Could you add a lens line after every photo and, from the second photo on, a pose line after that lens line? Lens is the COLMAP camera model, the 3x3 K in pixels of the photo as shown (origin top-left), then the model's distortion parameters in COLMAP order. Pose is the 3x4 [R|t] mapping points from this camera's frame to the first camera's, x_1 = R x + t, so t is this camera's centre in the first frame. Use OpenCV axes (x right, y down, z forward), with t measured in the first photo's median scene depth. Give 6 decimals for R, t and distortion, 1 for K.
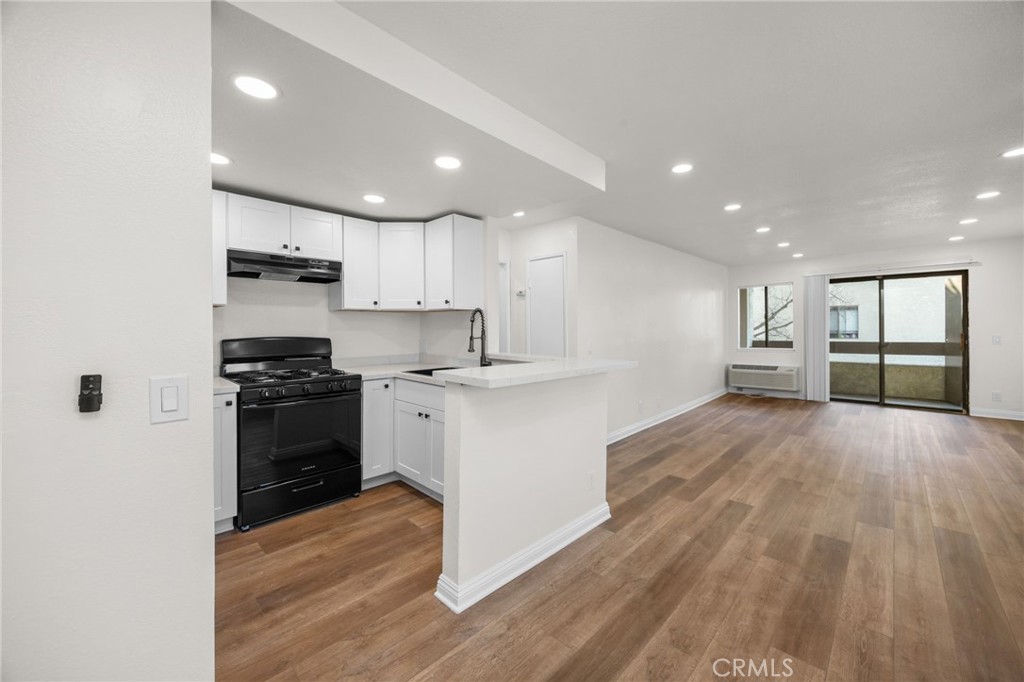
lens RADIAL K [[387.7, 0, 516.7], [0, 387.7, 325.3], [0, 0, 1]] dist [-0.005803, -0.000332]
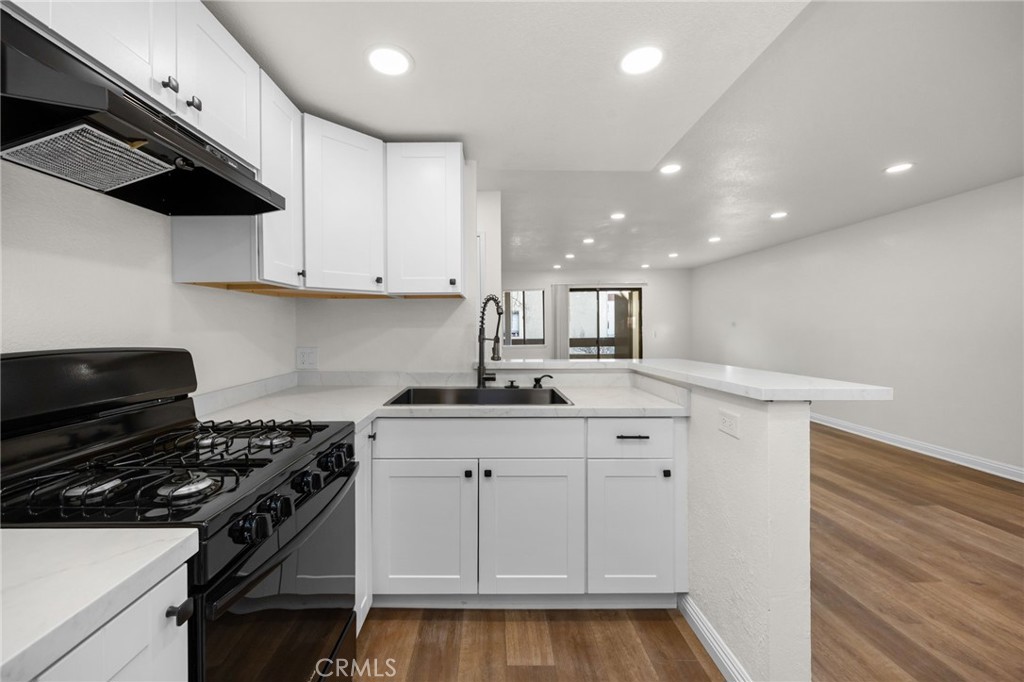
lens RADIAL K [[401.5, 0, 491.6], [0, 401.5, 328.8], [0, 0, 1]] dist [-0.006993, 0.000885]
pose [[0.722406, -0.004788, 0.691453, -0.575971], [0.001963, 0.999986, 0.004874, 0.010549], [-0.691467, -0.002163, 0.722405, 0.496169]]
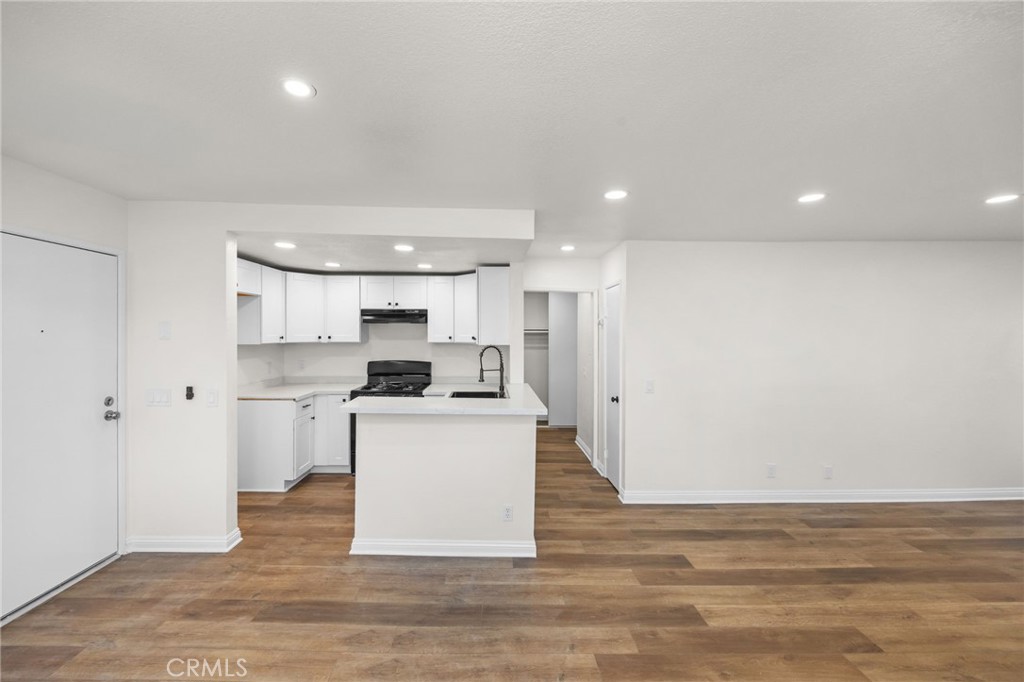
lens RADIAL K [[401.5, 0, 504.9], [0, 401.5, 333.5], [0, 0, 1]] dist [-0.006993, 0.000885]
pose [[0.707546, 0.005657, -0.706645, 0.787435], [-0.002190, 0.999981, 0.005812, -0.085505], [0.706664, -0.002564, 0.707545, 0.165401]]
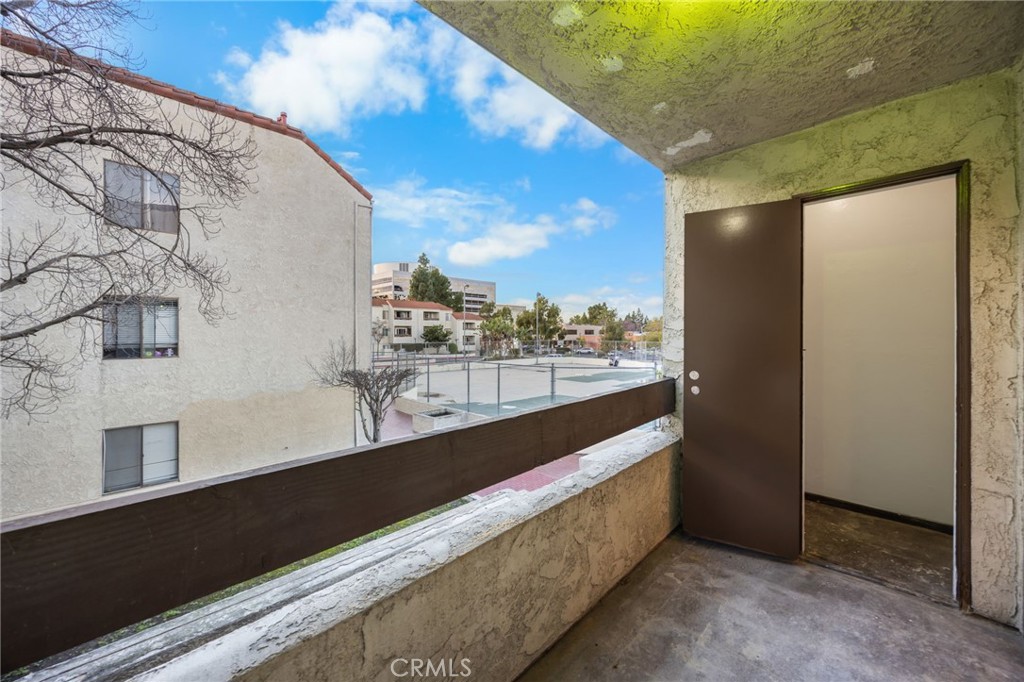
lens RADIAL K [[401.5, 0, 515.9], [0, 401.5, 336.3], [0, 0, 1]] dist [-0.006993, 0.000885]
pose [[0.026359, -0.001294, 0.999652, 1.651145], [-0.002705, 0.999995, 0.001366, 0.010661], [-0.999649, -0.002740, 0.026355, 2.597481]]
